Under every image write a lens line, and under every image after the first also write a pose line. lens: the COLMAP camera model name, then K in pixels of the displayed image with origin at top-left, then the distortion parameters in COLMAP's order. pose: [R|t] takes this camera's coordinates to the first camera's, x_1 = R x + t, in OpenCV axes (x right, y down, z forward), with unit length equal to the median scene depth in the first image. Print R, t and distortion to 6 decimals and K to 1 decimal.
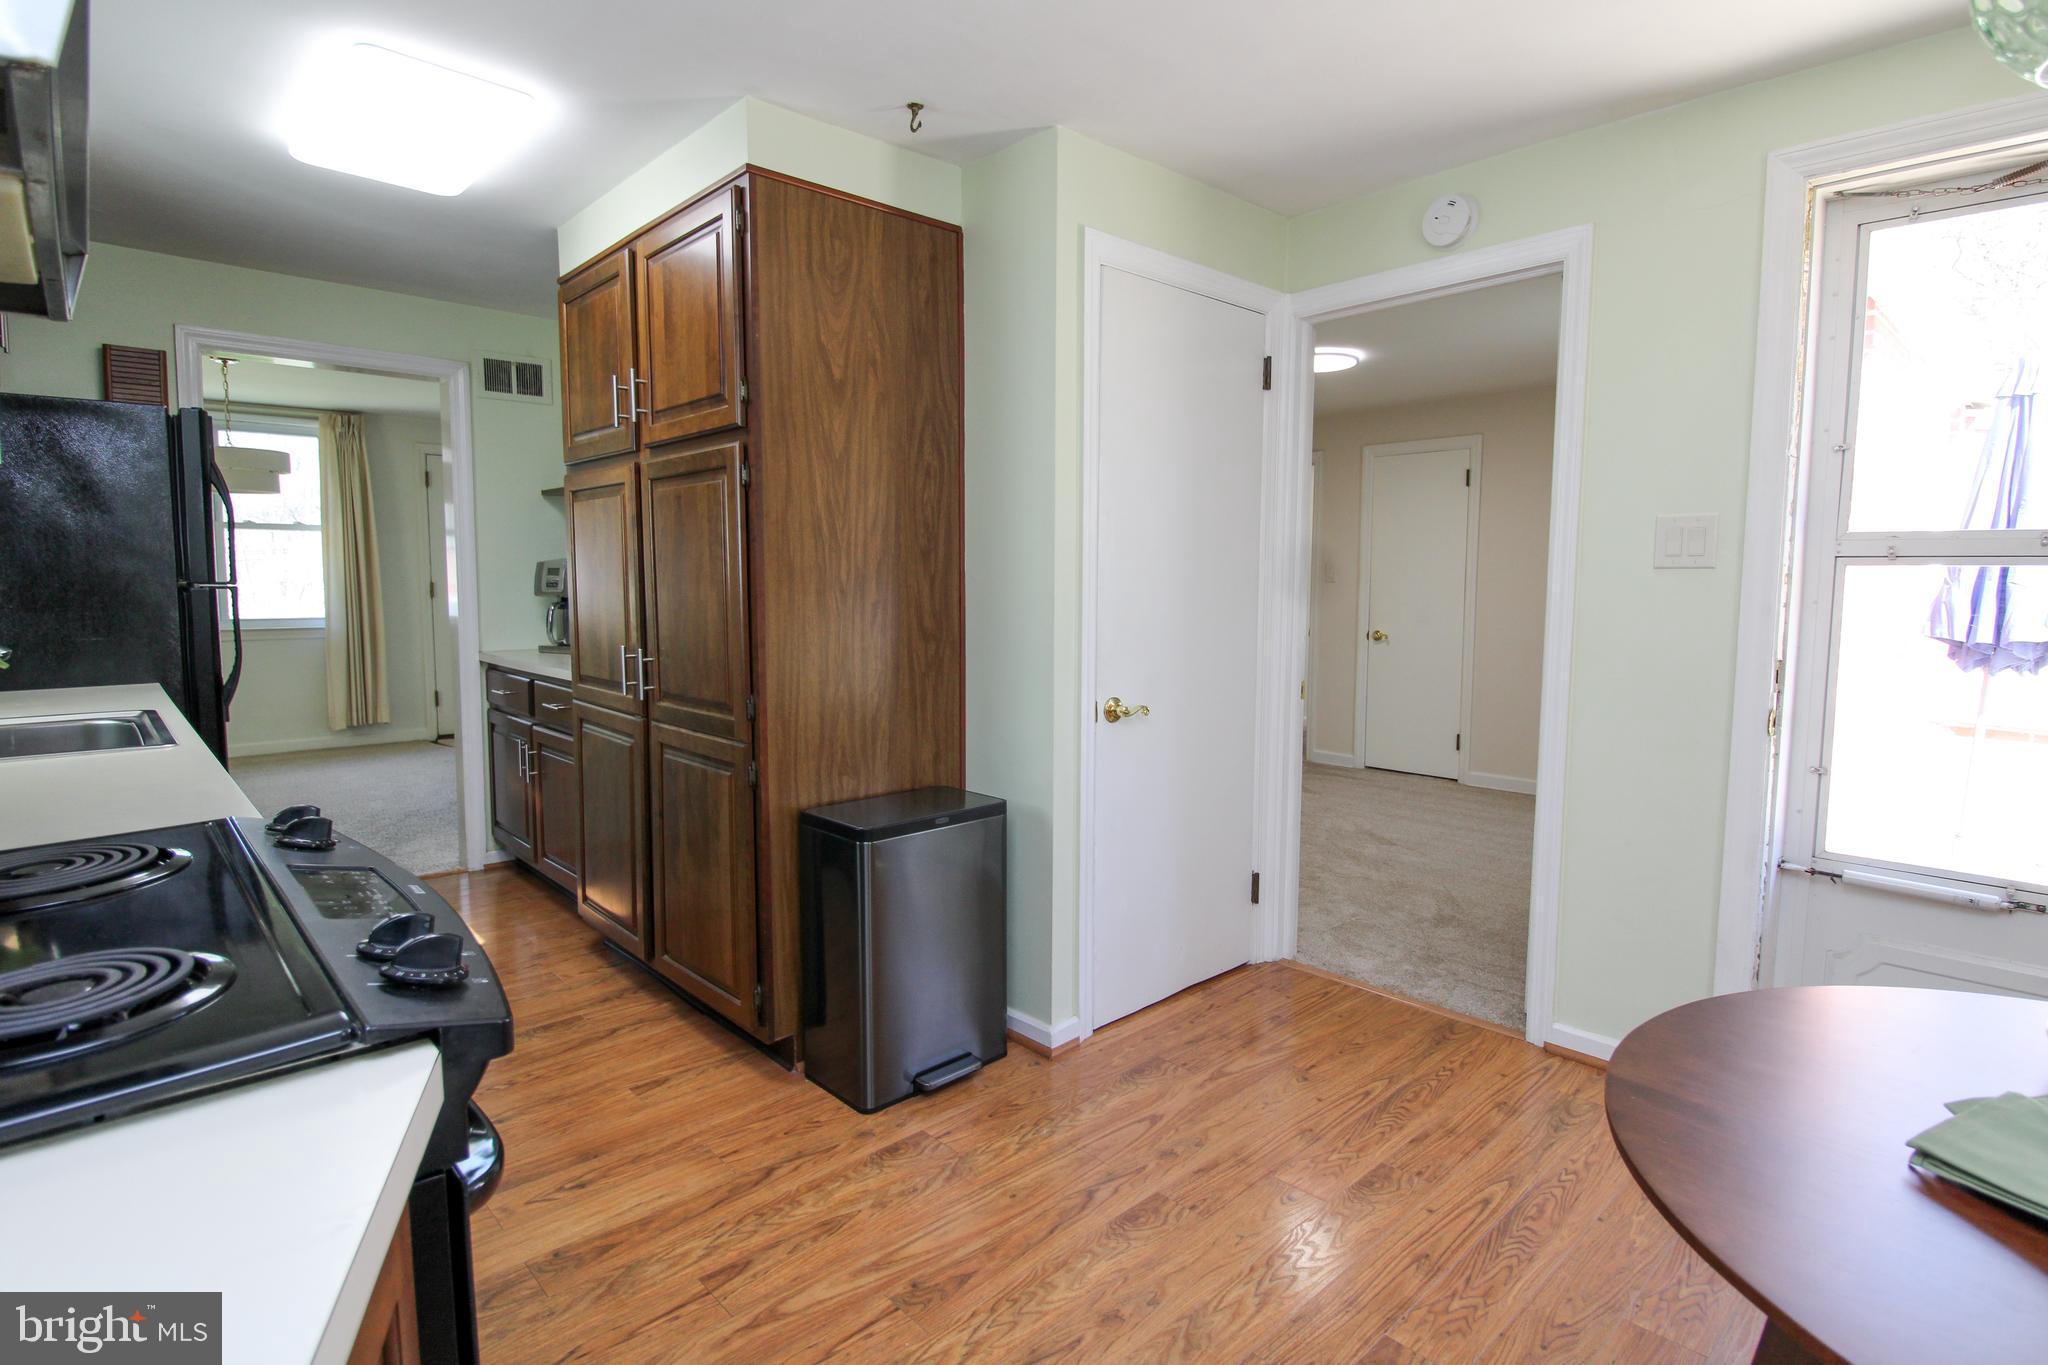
lens RADIAL K [[1025.8, 0, 1048.4], [0, 1025.8, 669.4], [0, 0, 1]] dist [-0.005145, -0.001601]
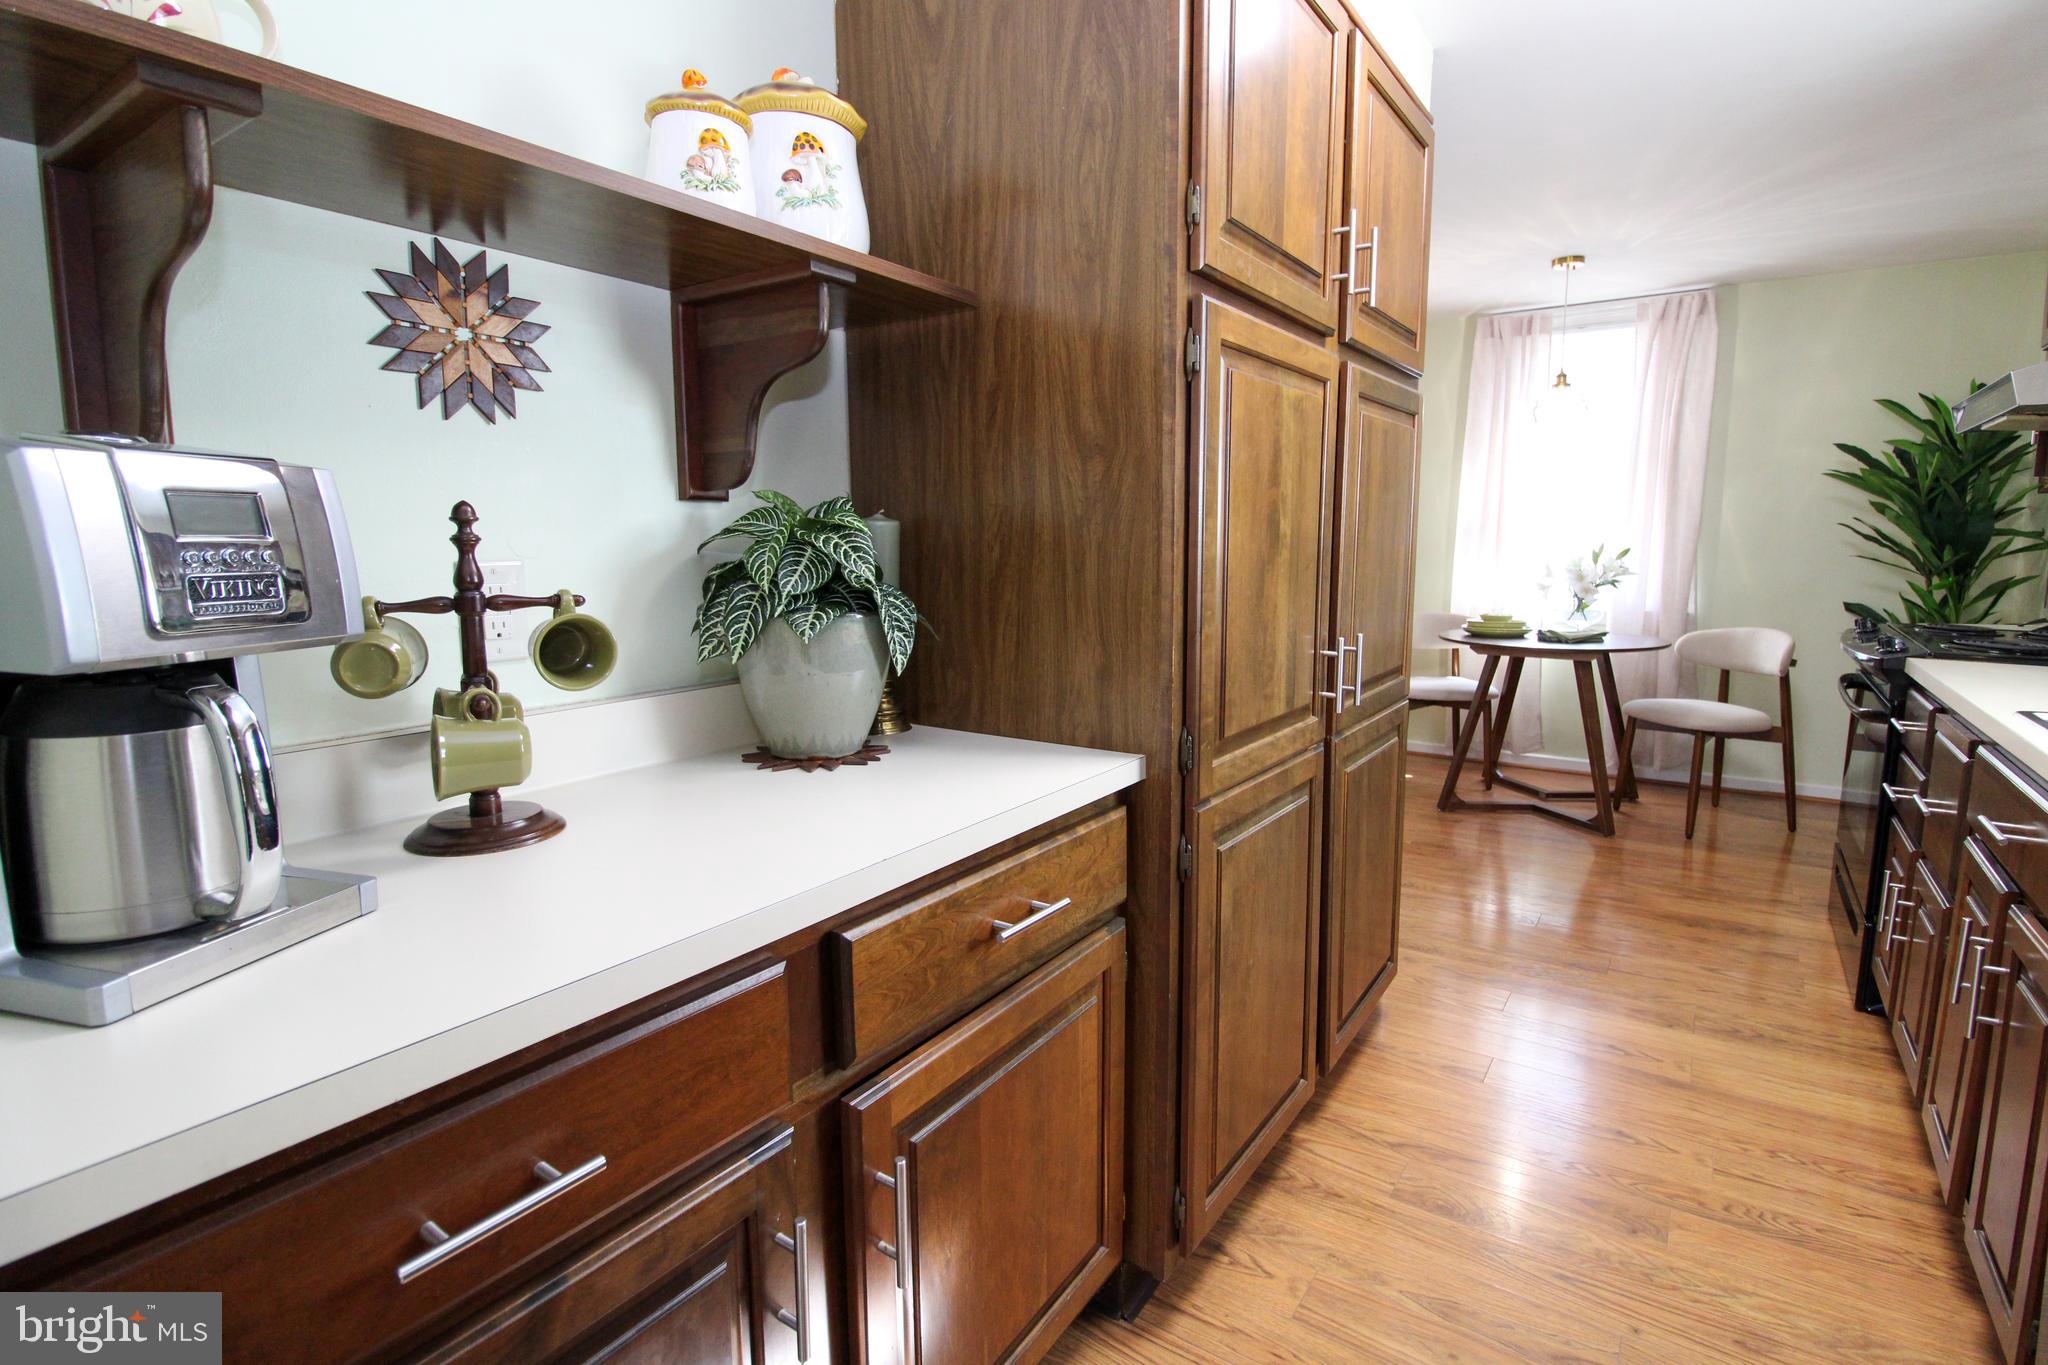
lens RADIAL K [[972.0, 0, 1038.1], [0, 972.0, 669.9], [0, 0, 1]] dist [-0.005530, -0.008764]
pose [[-0.196674, -0.137027, 0.970846, -1.110288], [0.095190, 0.982840, 0.158003, -0.135016], [-0.975837, 0.123490, -0.180256, 1.474405]]
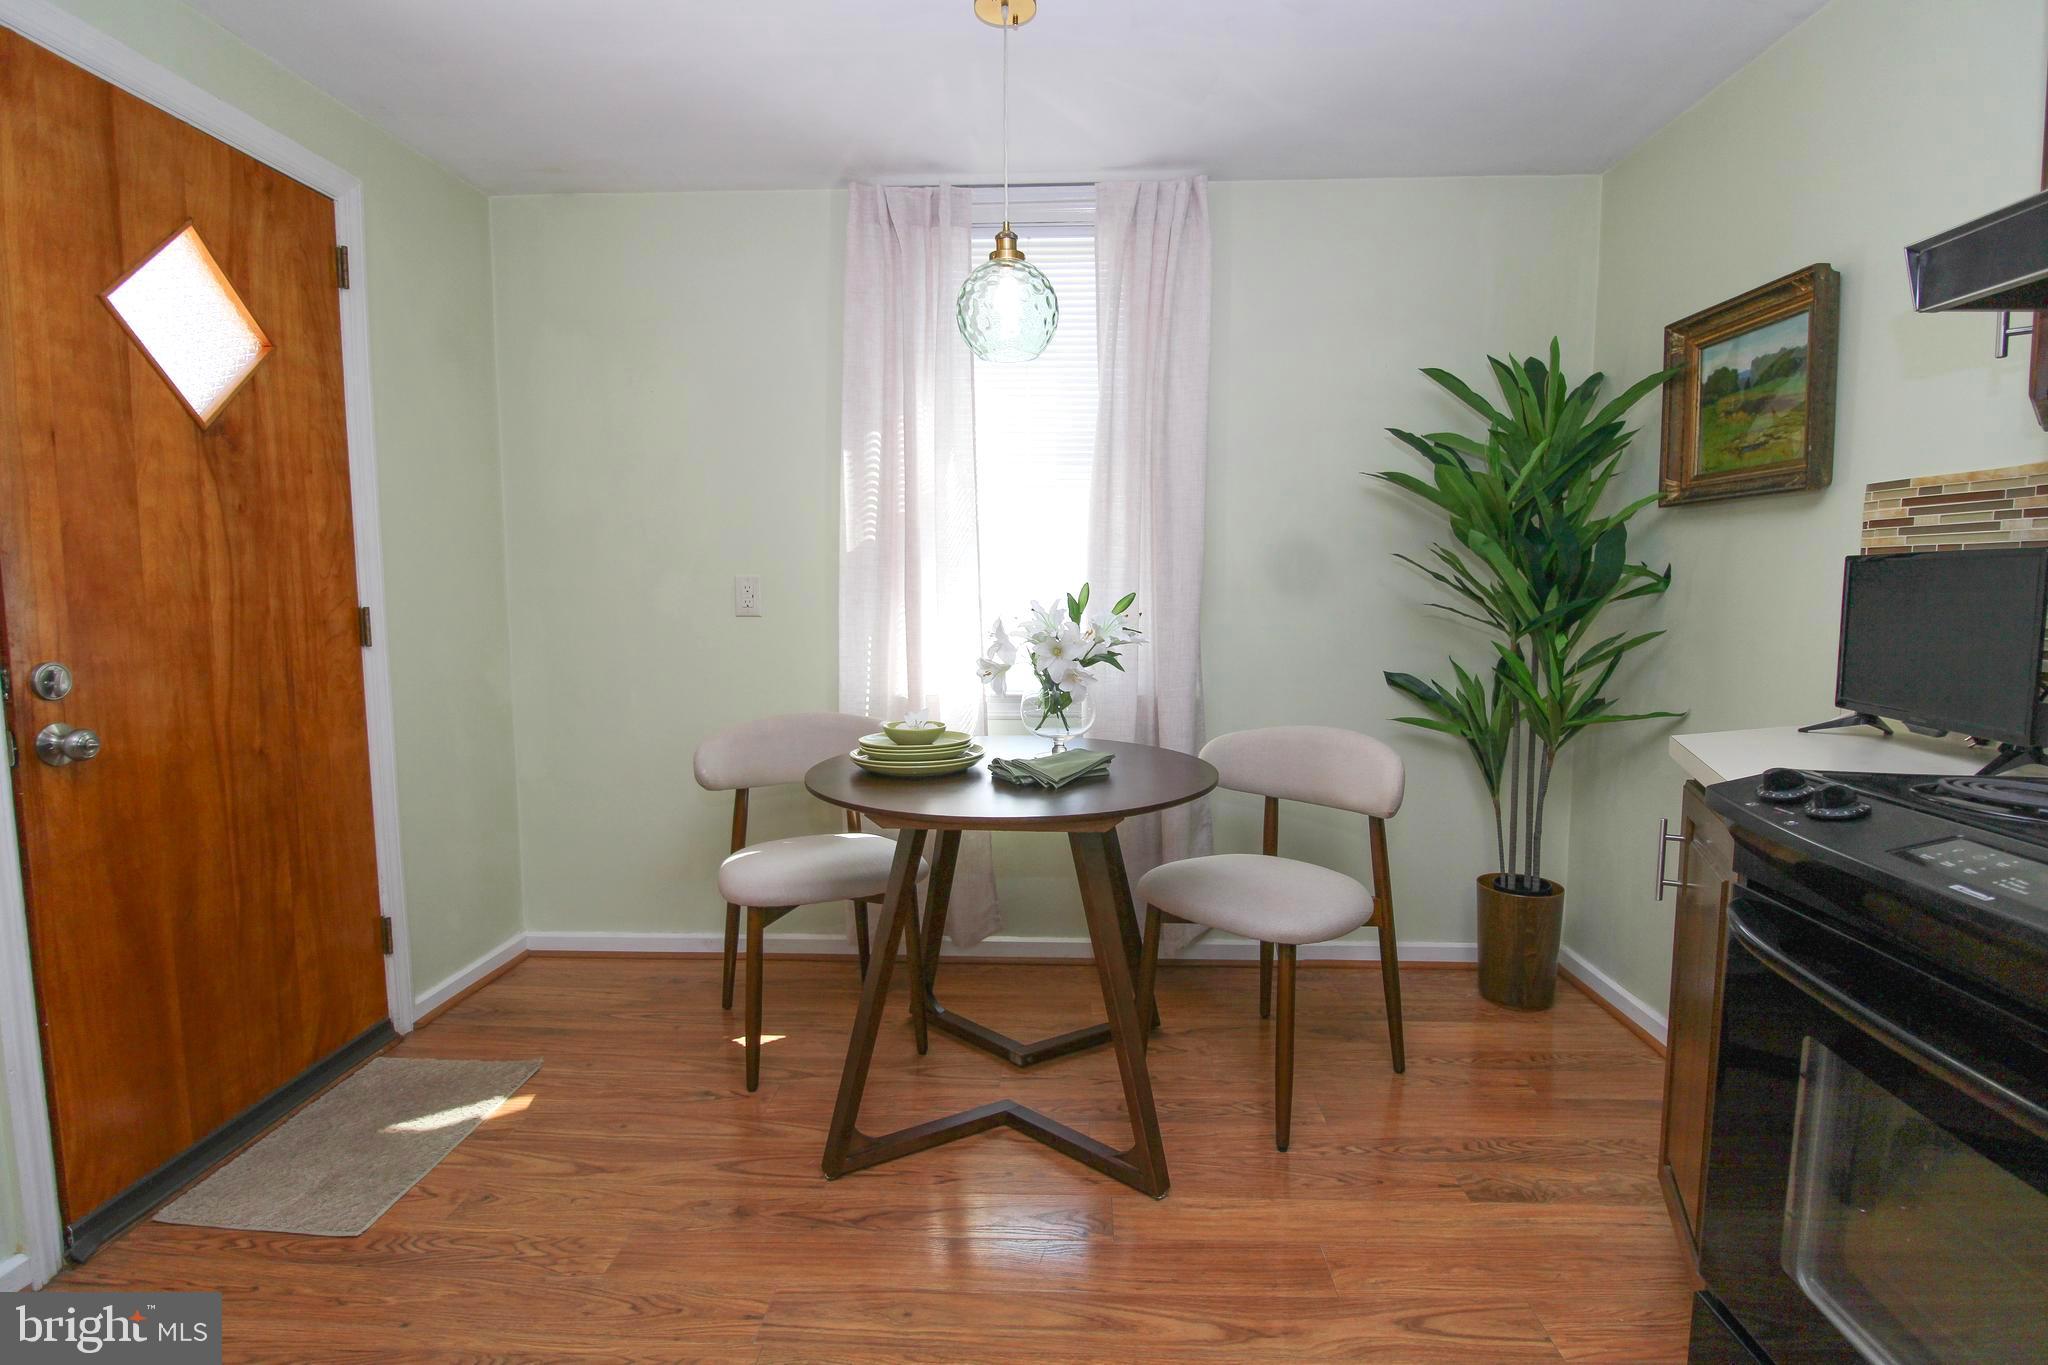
lens RADIAL K [[956.2, 0, 1049.6], [0, 956.2, 689.1], [0, 0, 1]] dist [-0.007984, -0.009968]
pose [[-0.701764, -0.083072, 0.707549, -0.249971], [0.061091, 0.982503, 0.175945, -0.055305], [-0.709785, 0.166696, -0.684410, 0.835390]]
